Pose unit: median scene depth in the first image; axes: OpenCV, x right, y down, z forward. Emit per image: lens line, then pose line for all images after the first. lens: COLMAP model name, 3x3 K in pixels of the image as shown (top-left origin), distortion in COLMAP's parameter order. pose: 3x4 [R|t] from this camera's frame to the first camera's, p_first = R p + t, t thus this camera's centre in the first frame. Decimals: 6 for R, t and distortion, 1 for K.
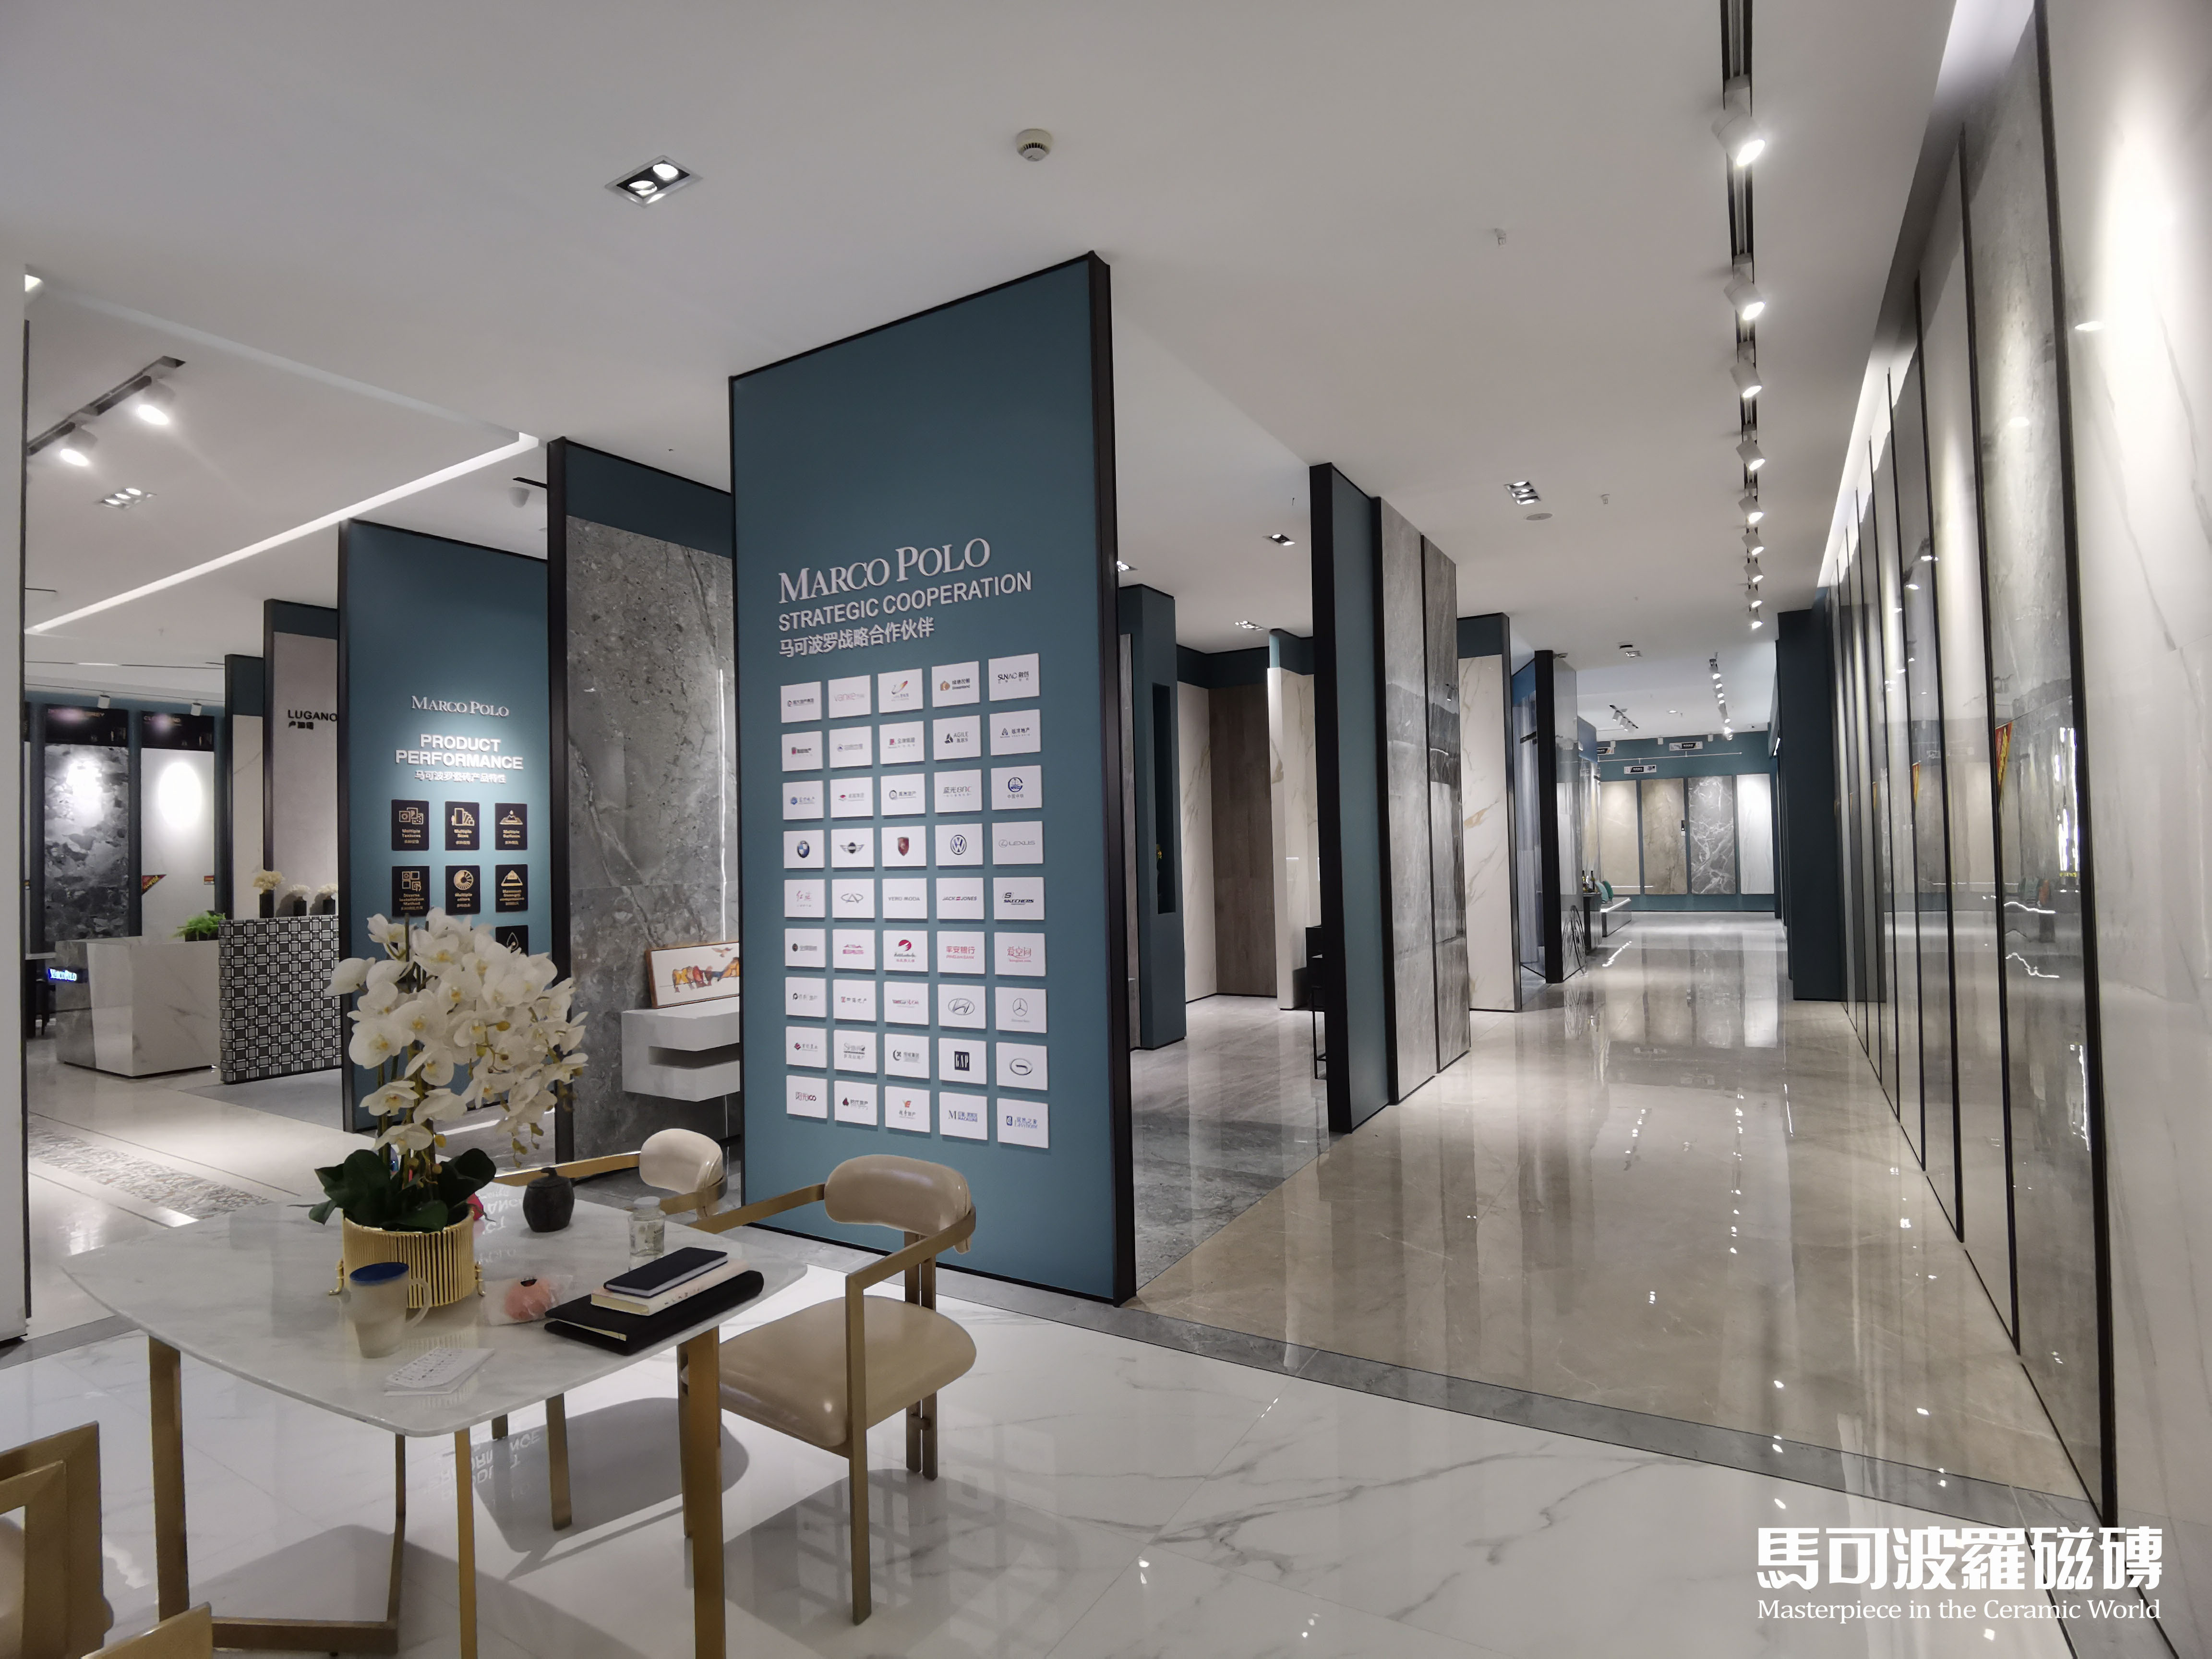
lens RADIAL K [[1134.1, 0, 1106.0], [0, 1134.1, 829.5], [0, 0, 1]] dist [0.000555, 0.000089]
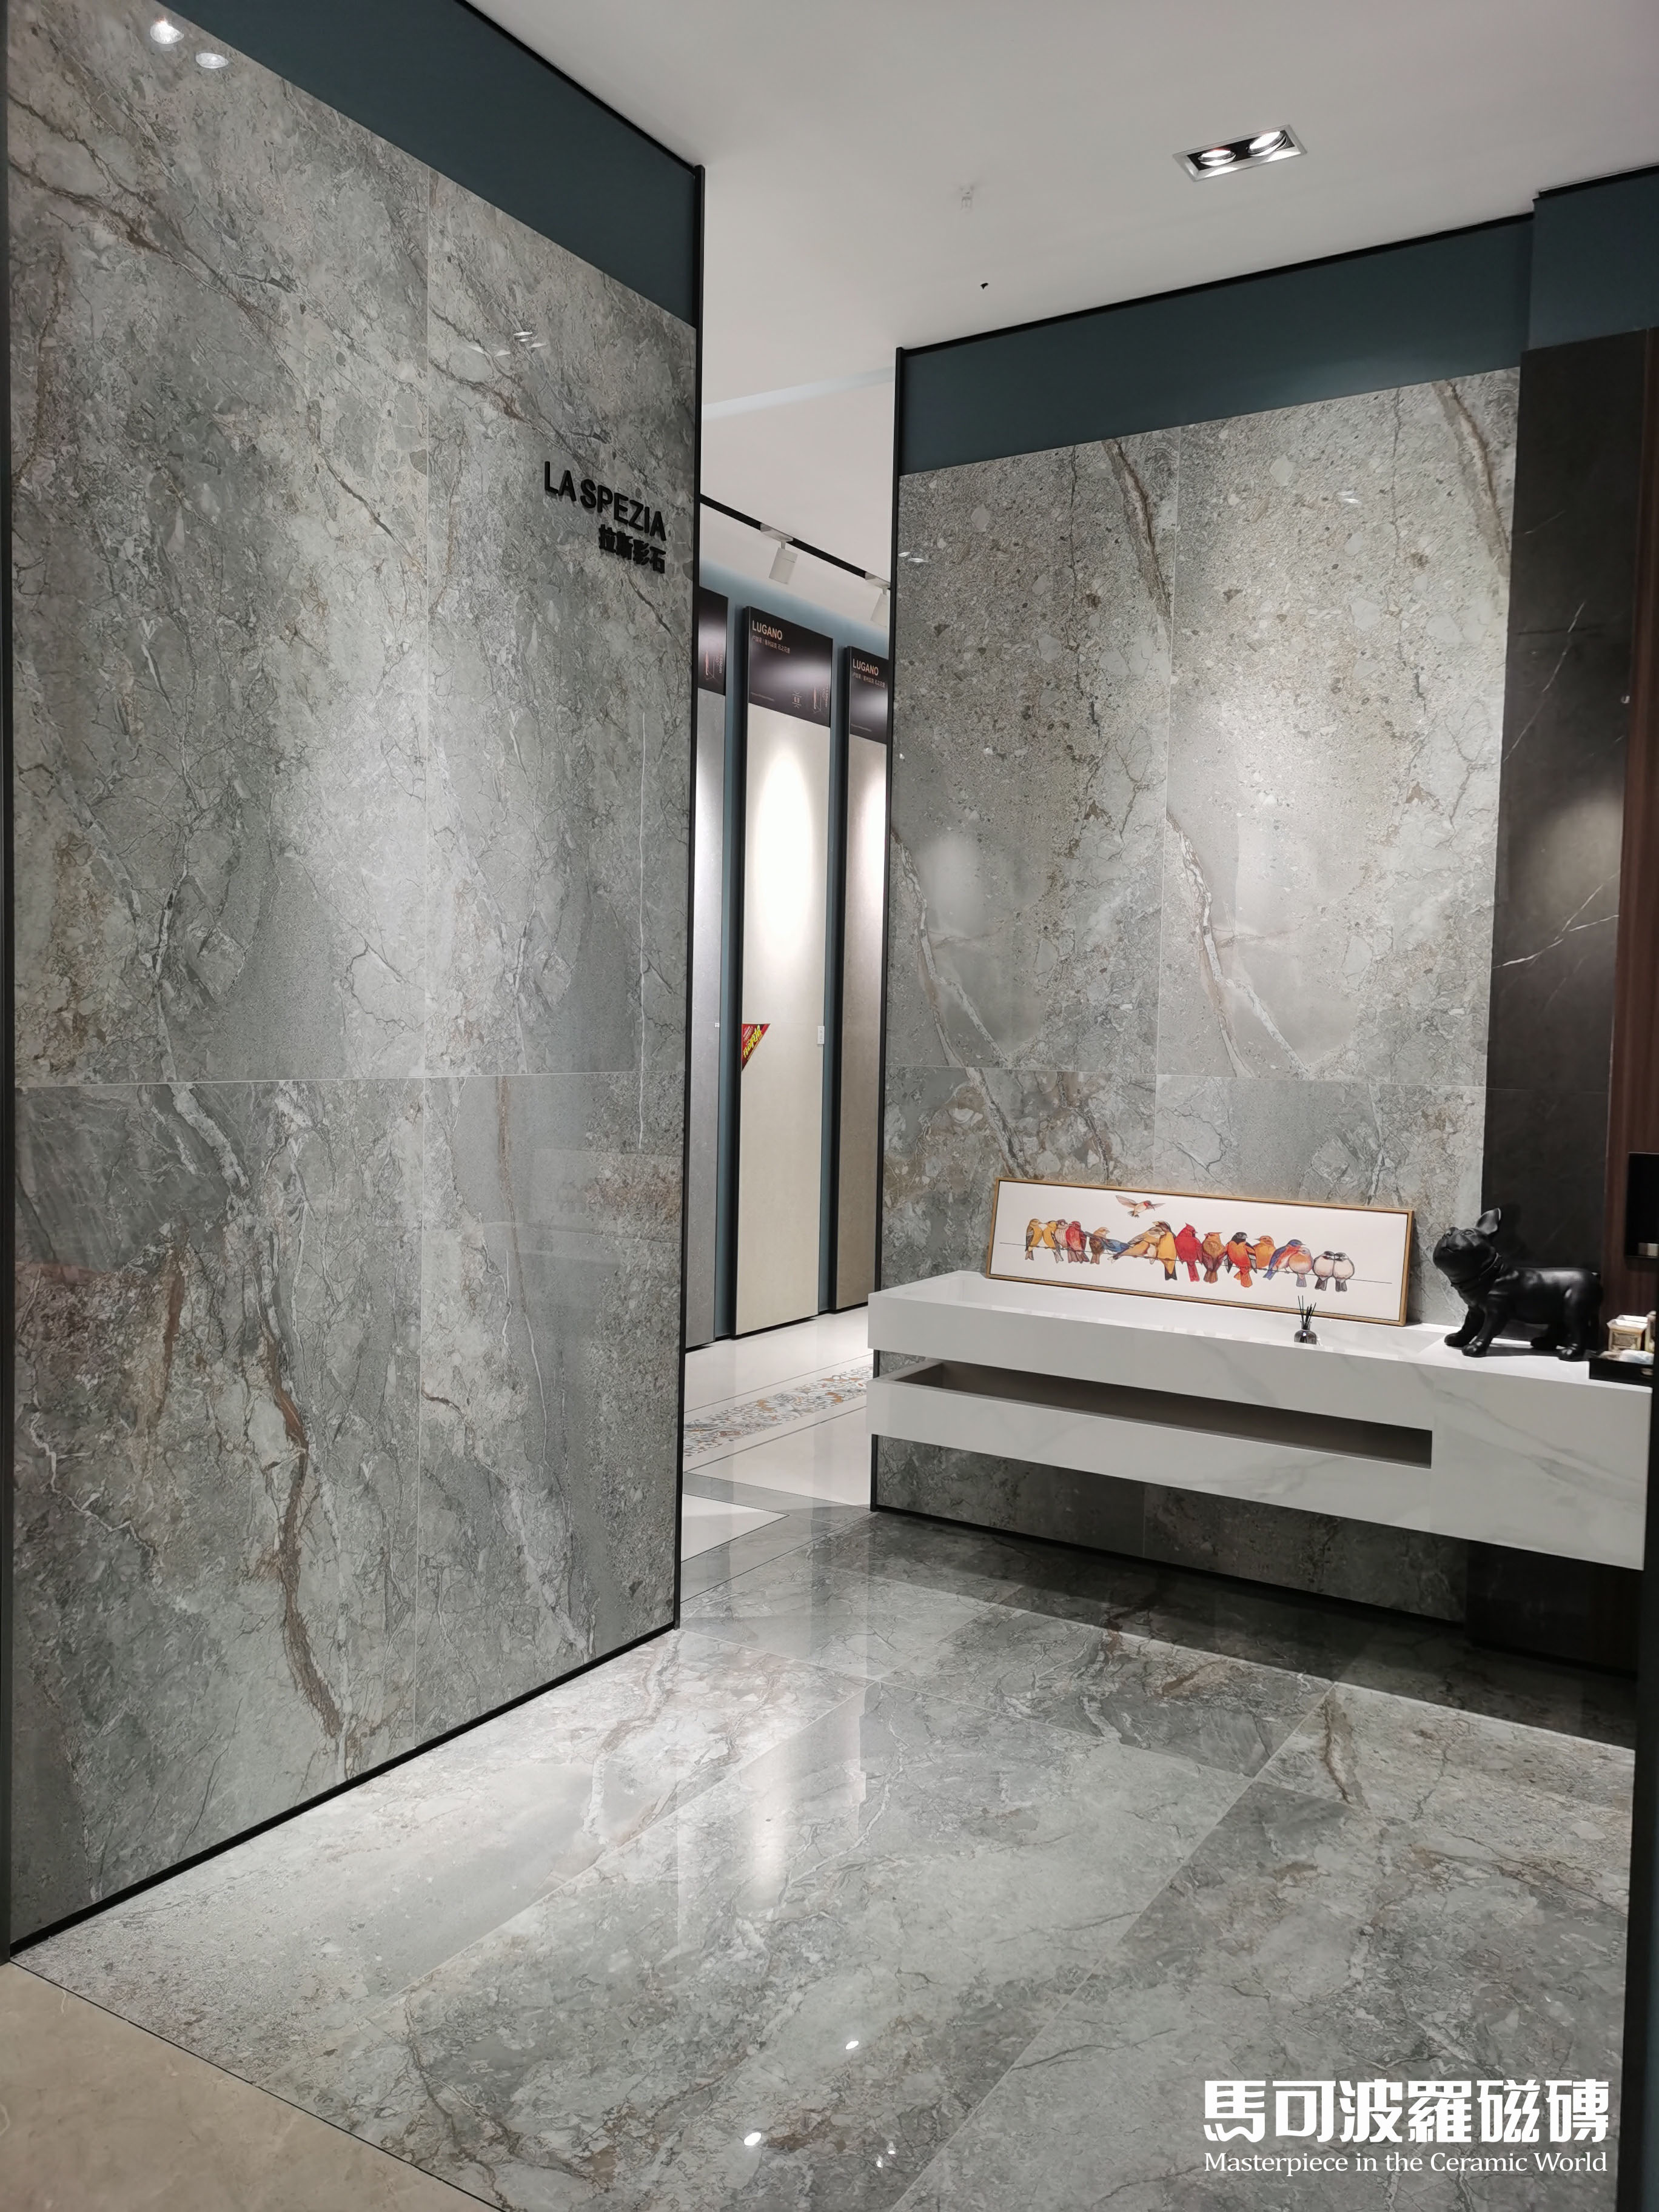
lens RADIAL K [[1711.9, 0, 829.5], [0, 1711.9, 1106.0], [0, 0, 1]] dist [0.045344, -0.000885]
pose [[-0.042790, 0.076448, -0.996155, 0.473957], [-0.001031, 0.997064, 0.076562, 0.000369], [0.999084, 0.004303, -0.042585, 0.924152]]
